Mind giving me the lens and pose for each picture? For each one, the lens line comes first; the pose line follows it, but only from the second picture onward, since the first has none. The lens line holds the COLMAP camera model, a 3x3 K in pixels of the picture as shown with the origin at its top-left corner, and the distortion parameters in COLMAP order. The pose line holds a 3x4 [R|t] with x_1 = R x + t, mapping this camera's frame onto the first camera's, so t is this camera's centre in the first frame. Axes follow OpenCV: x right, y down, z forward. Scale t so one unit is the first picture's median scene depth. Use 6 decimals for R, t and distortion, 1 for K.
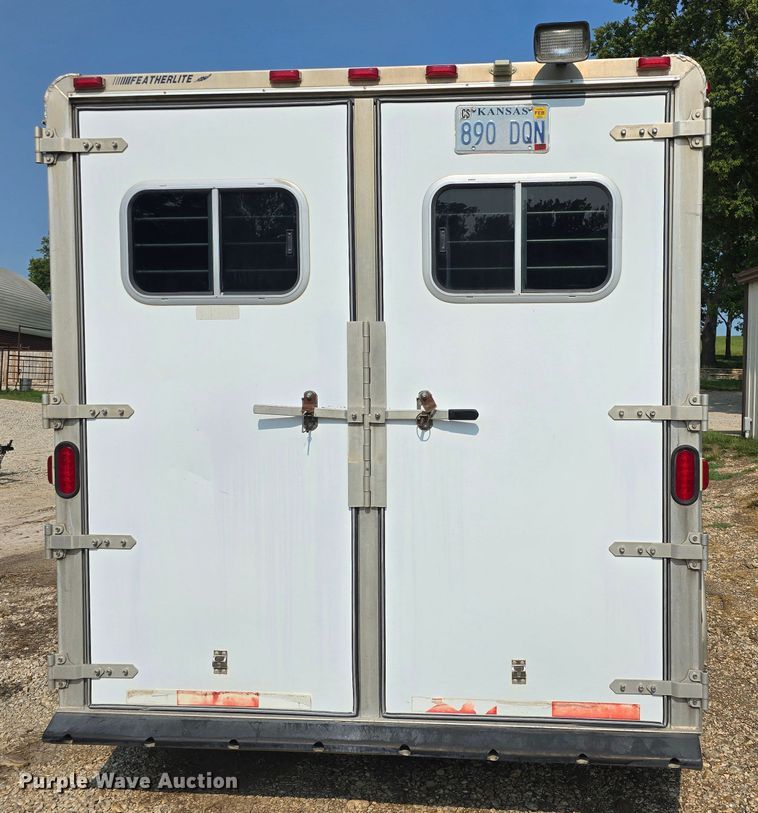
lens RADIAL K [[638.6, 0, 380.0], [0, 638.6, 392.5], [0, 0, 1]] dist [0.013094, 0.002774]
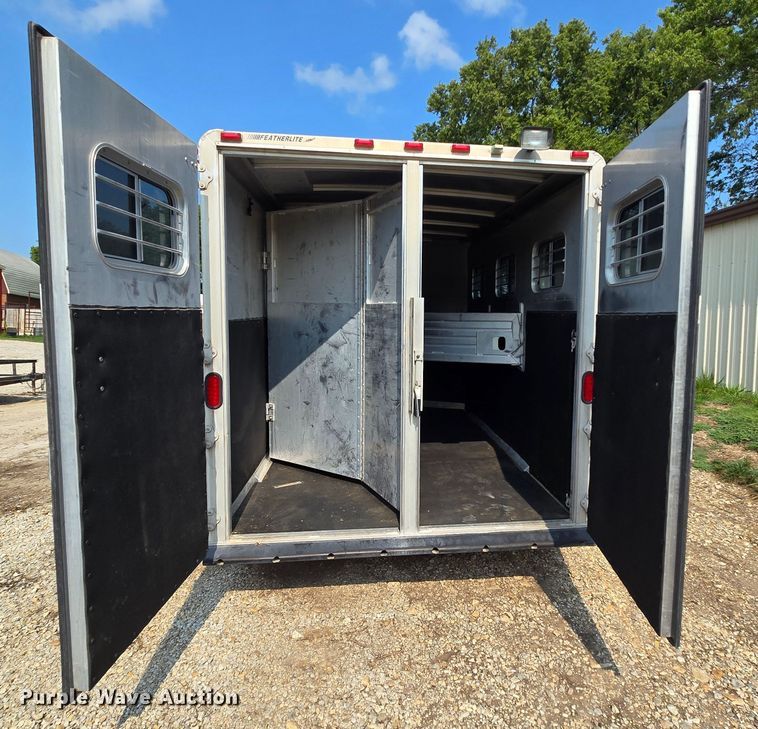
lens RADIAL K [[385.3, 0, 328.2], [0, 385.3, 348.1], [0, 0, 1]] dist [0.000950, -0.000045]
pose [[0.985967, -0.002313, 0.166925, -0.384689], [-0.002349, 0.999613, 0.027724, -0.007166], [-0.166925, -0.027727, 0.985580, 0.049240]]
